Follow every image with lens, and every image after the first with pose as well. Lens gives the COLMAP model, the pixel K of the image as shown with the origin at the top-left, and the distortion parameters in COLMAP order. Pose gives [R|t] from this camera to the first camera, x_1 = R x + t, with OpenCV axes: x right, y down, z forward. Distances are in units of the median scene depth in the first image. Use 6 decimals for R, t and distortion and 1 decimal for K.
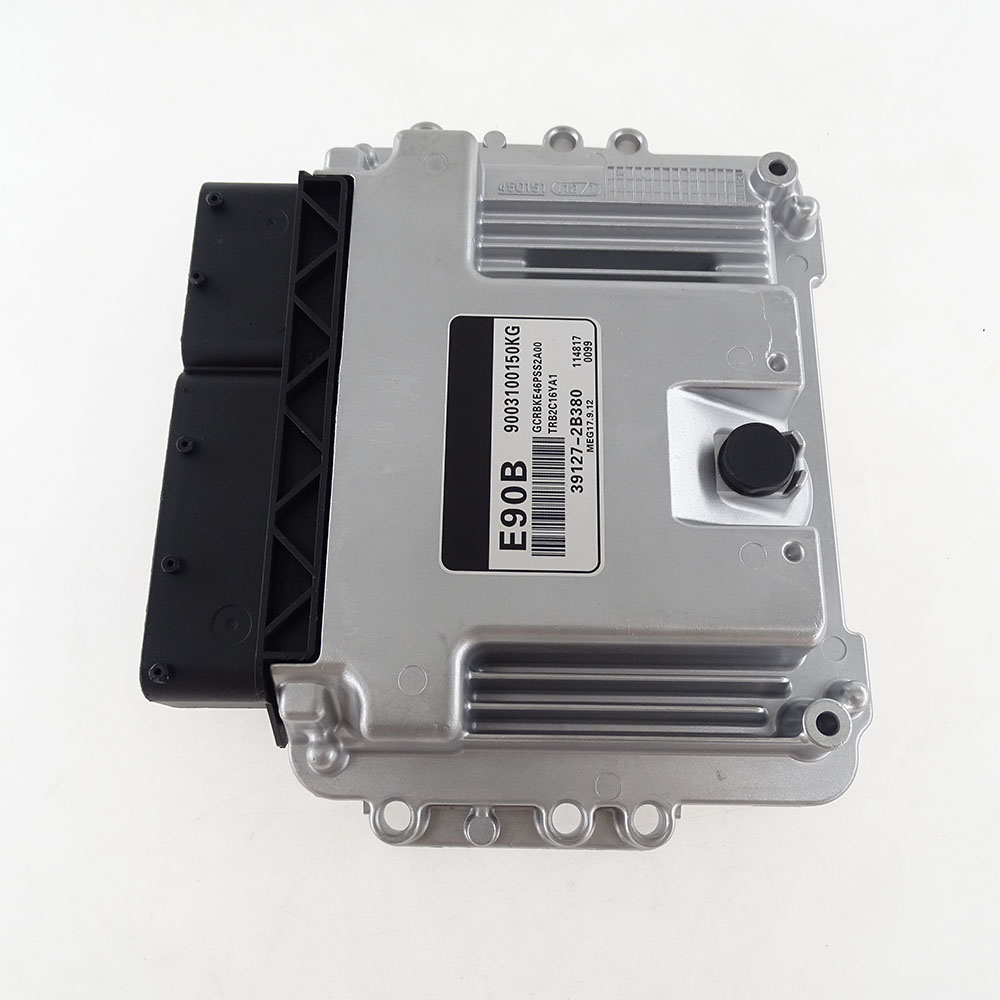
lens RADIAL K [[970.6, 0, 500.0], [0, 970.6, 500.0], [0, 0, 1]] dist [0.037941, -0.038737]
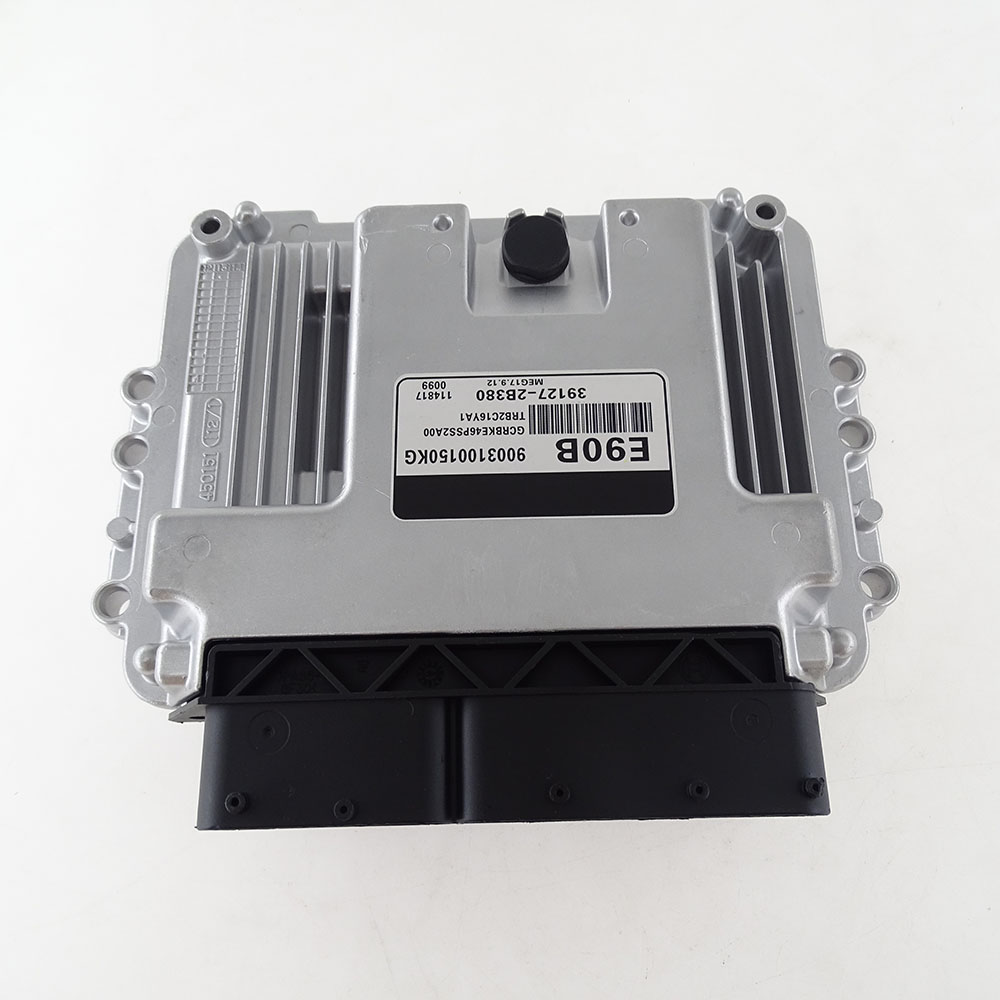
lens RADIAL K [[970.6, 0, 500.0], [0, 970.6, 500.0], [0, 0, 1]] dist [0.037941, -0.038737]
pose [[-0.033863, -0.942743, 0.331798, -0.358809], [0.953052, 0.069495, 0.294725, -0.381738], [-0.300908, 0.326201, 0.896129, 0.137336]]
